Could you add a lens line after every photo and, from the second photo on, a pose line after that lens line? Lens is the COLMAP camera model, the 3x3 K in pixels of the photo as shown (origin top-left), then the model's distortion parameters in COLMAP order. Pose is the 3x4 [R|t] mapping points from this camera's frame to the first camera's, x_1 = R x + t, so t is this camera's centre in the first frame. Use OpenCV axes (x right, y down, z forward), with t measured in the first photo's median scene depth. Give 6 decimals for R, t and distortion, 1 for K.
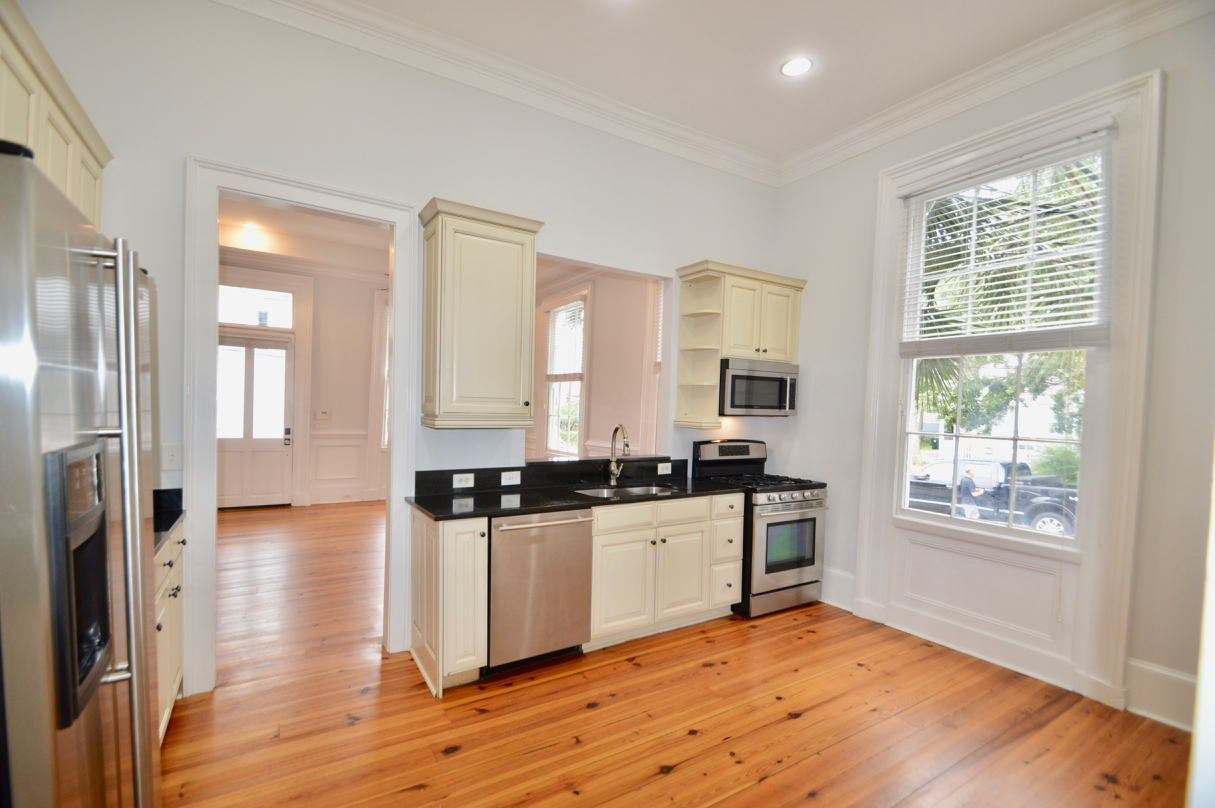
lens RADIAL K [[537.1, 0, 603.2], [0, 537.1, 419.5], [0, 0, 1]] dist [0.015515, -0.020722]
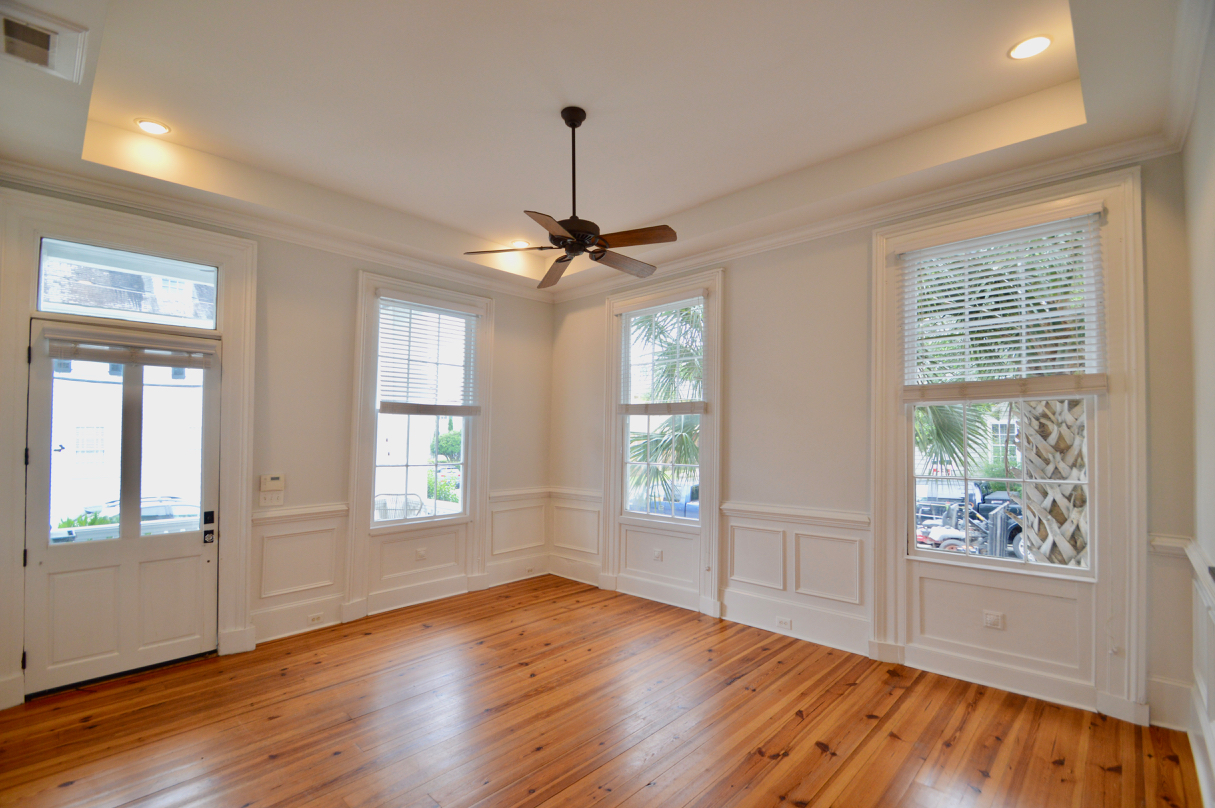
lens RADIAL K [[537.1, 0, 603.2], [0, 537.1, 419.5], [0, 0, 1]] dist [0.015515, -0.020722]
pose [[0.971569, -0.025282, 0.235404, -0.676846], [0.036113, 0.998473, -0.041813, -0.081791], [-0.233987, 0.049125, 0.970998, 0.782766]]
